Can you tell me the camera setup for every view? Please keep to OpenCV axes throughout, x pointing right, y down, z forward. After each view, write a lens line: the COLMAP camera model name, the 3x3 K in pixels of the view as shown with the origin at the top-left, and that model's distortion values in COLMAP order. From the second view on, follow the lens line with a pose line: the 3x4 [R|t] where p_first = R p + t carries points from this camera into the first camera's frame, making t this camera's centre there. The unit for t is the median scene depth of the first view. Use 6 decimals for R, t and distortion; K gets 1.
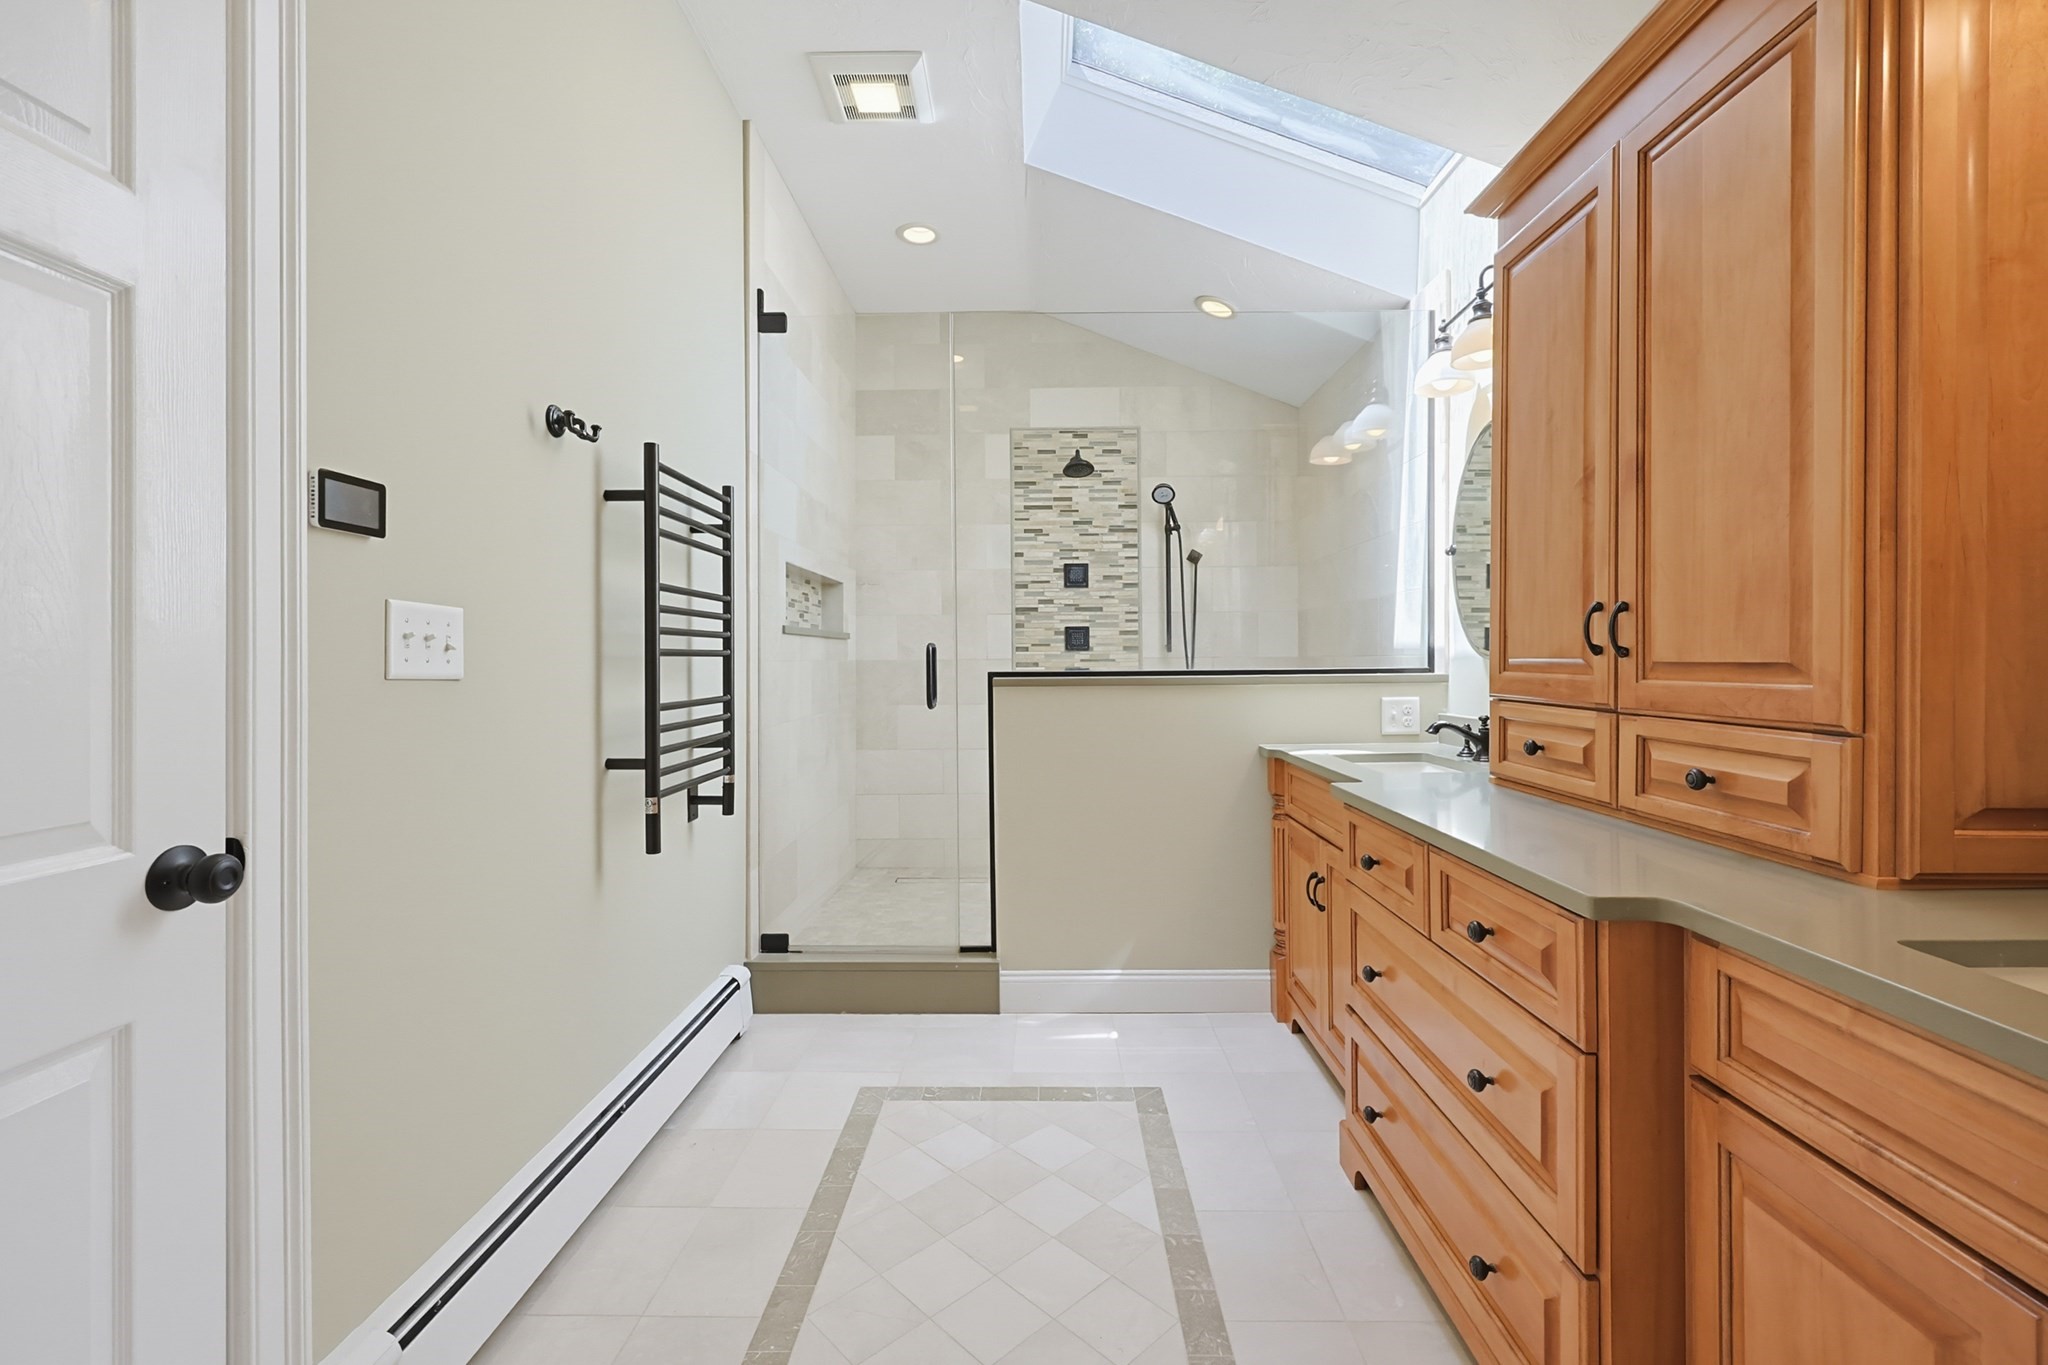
lens RADIAL K [[887.4, 0, 1031.5], [0, 887.4, 668.4], [0, 0, 1]] dist [-0.000468, 0.000015]
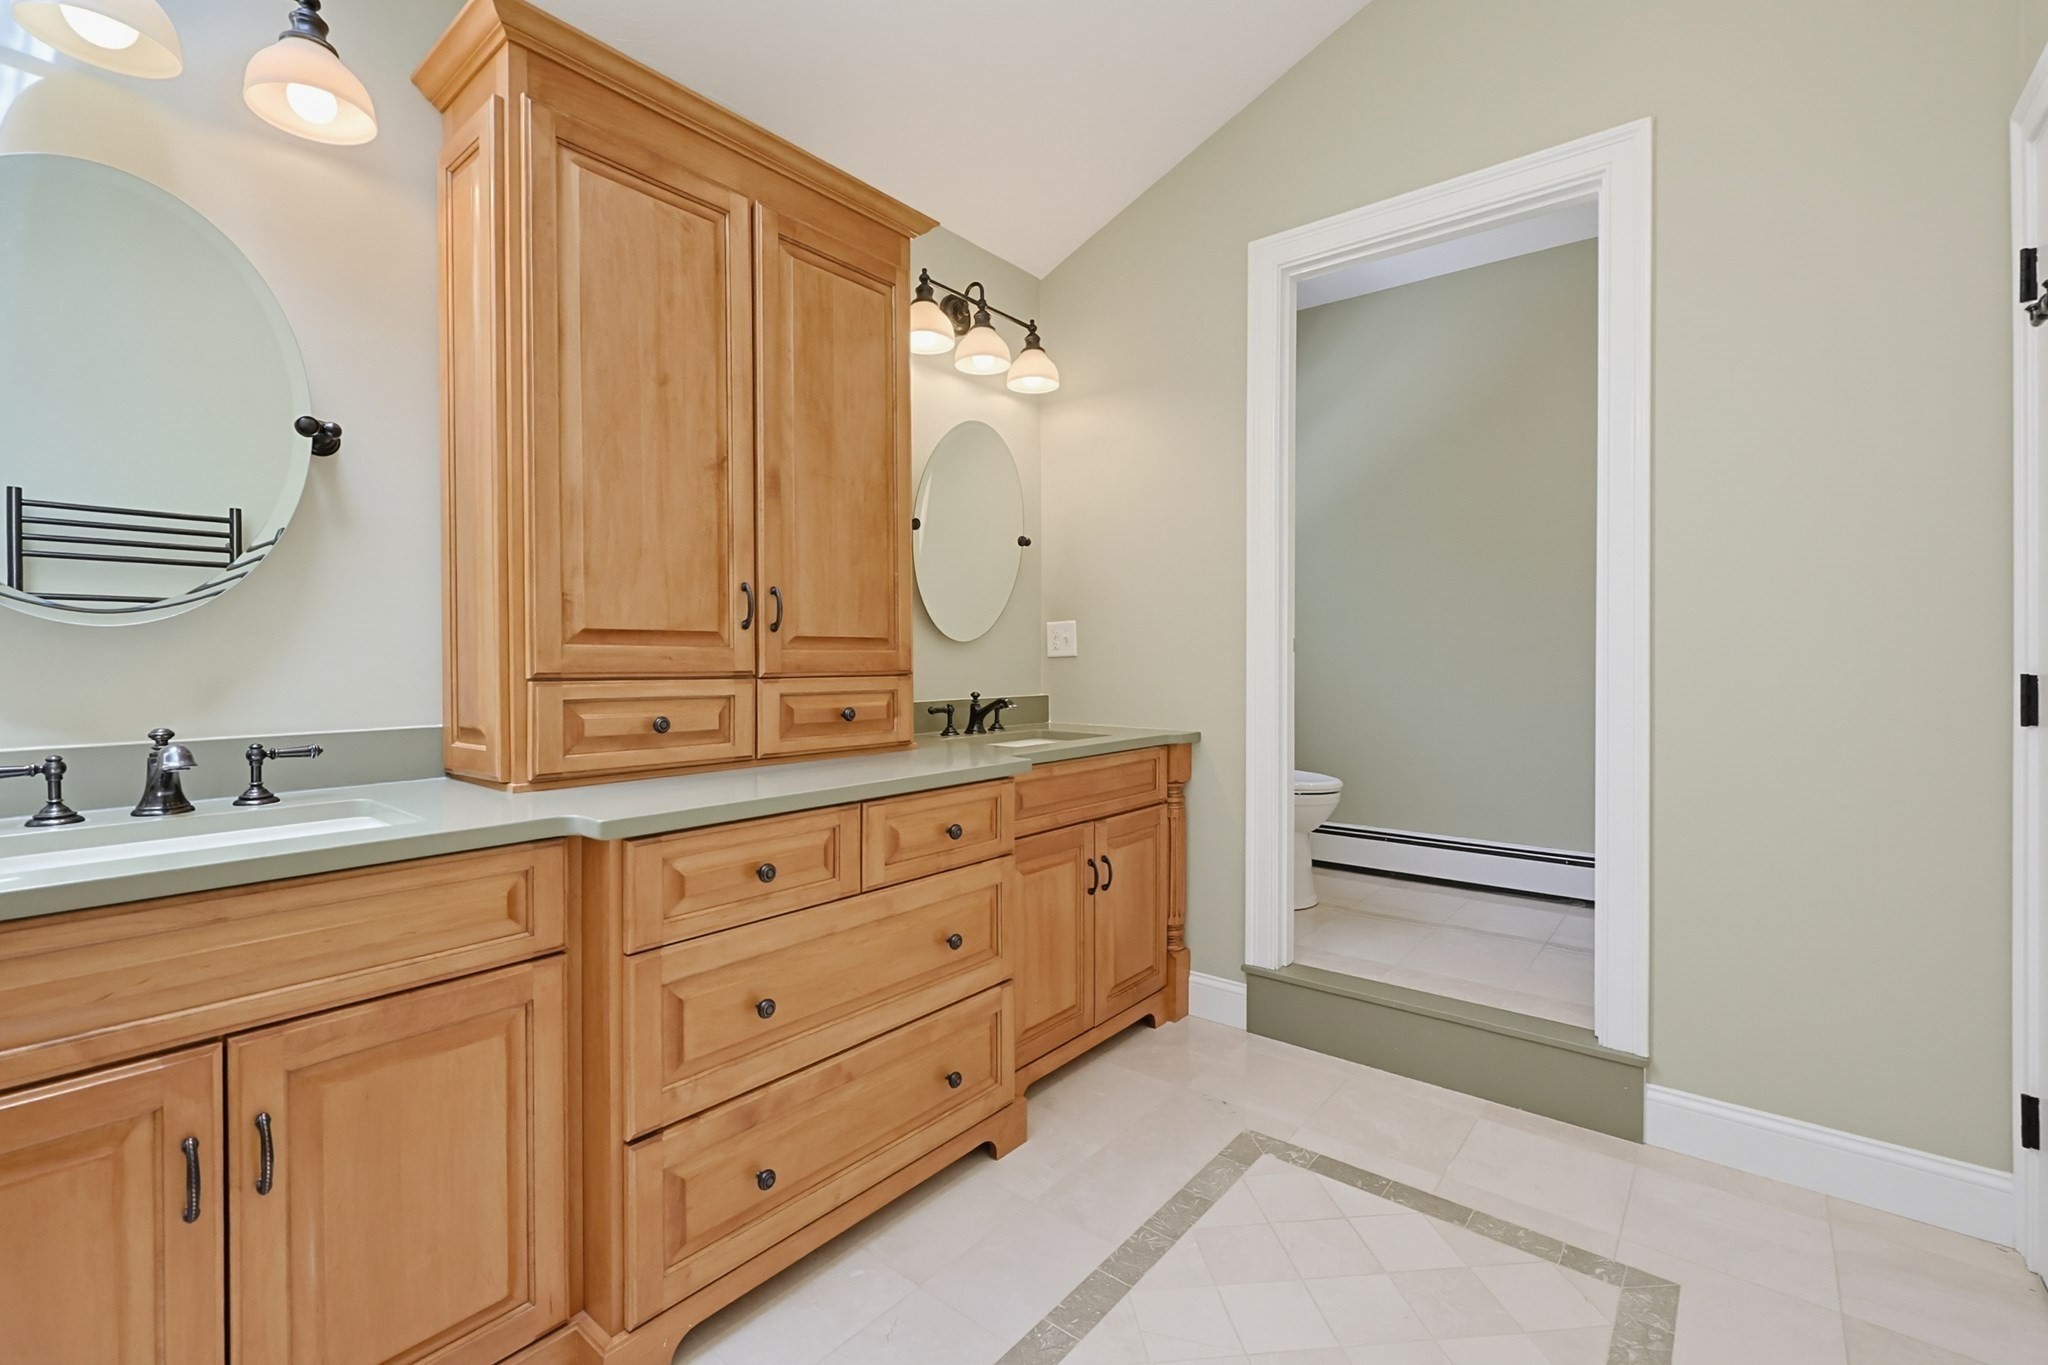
lens RADIAL K [[887.4, 0, 1031.5], [0, 887.4, 668.4], [0, 0, 1]] dist [-0.000468, 0.000015]
pose [[-0.786900, -0.001313, 0.617079, -0.126143], [0.010537, 0.999823, 0.015564, 0.007671], [-0.616990, 0.018750, -0.786748, 0.586722]]
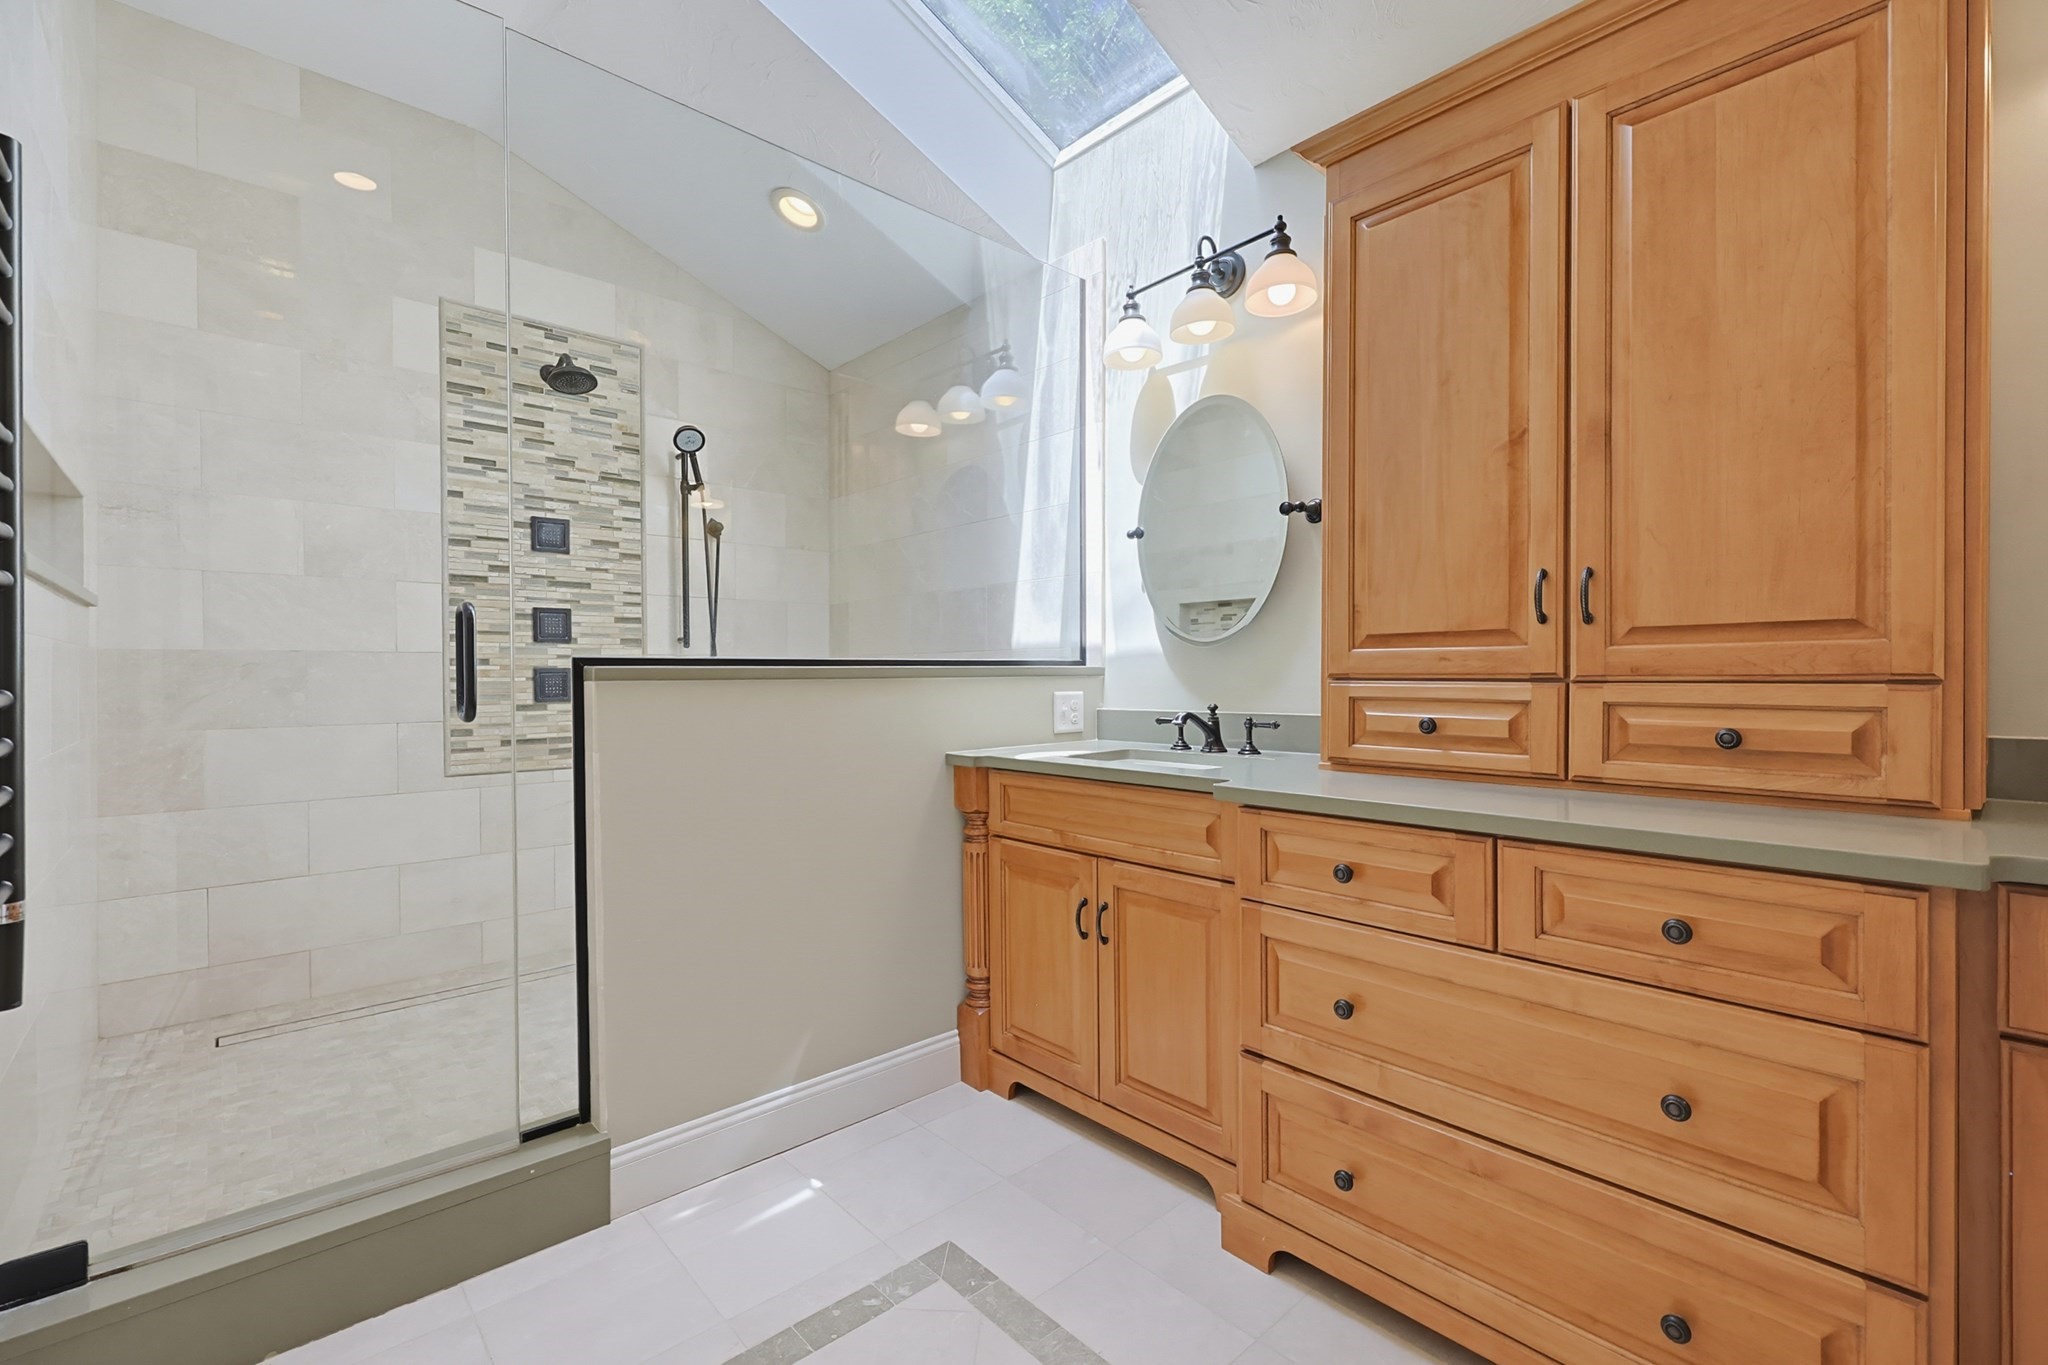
lens RADIAL K [[883.7, 0, 1024.1], [0, 883.7, 685.9], [0, 0, 1]] dist [-0.002140, -0.000216]
pose [[0.732343, -0.004228, 0.680923, -0.153211], [0.006630, 0.999978, -0.000922, 0.017785], [-0.680904, 0.005190, 0.732355, 0.238074]]
